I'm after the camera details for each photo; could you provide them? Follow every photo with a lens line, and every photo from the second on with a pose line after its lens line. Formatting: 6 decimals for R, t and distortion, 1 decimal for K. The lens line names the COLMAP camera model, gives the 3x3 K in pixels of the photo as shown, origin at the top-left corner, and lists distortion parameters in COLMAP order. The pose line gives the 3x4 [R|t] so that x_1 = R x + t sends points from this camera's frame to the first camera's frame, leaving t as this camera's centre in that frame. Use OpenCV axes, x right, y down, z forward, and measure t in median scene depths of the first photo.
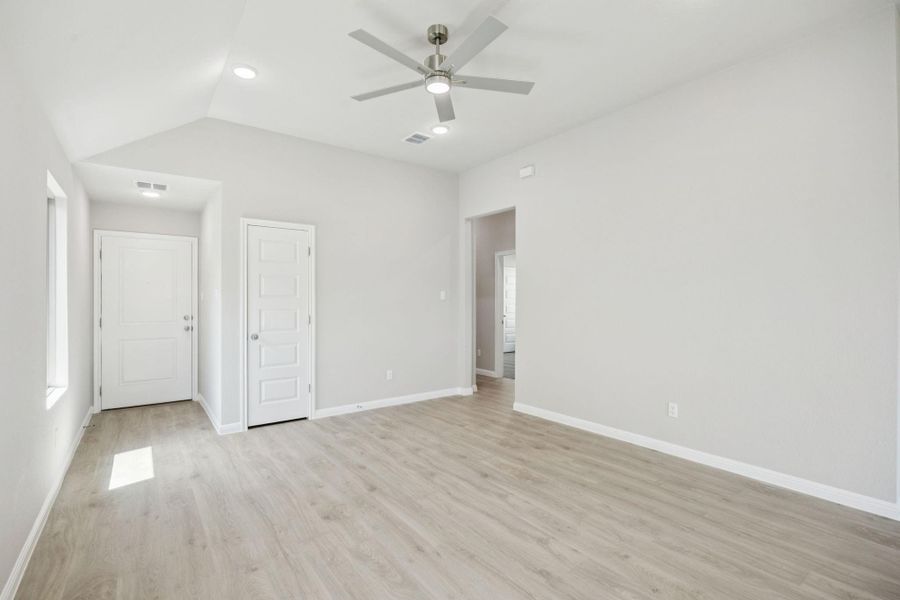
lens RADIAL K [[413.6, 0, 441.4], [0, 413.6, 302.6], [0, 0, 1]] dist [-0.015364, 0.002151]
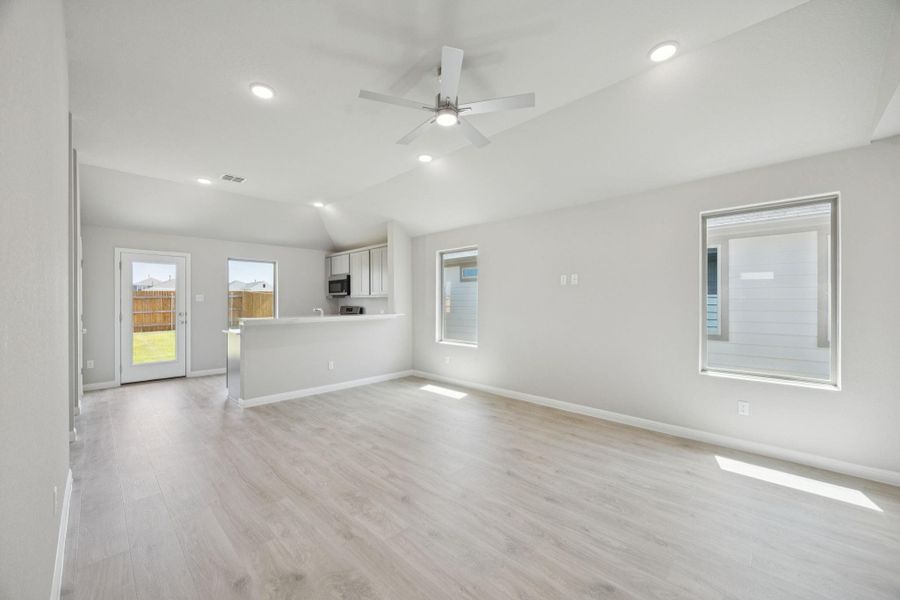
lens RADIAL K [[340.9, 0, 446.0], [0, 340.9, 301.1], [0, 0, 1]] dist [-0.003941, -0.001165]
pose [[-0.985789, 0.001501, -0.167980, 0.123313], [0.001100, 0.999996, 0.002484, -0.006065], [0.167983, 0.002264, -0.985787, 1.516719]]
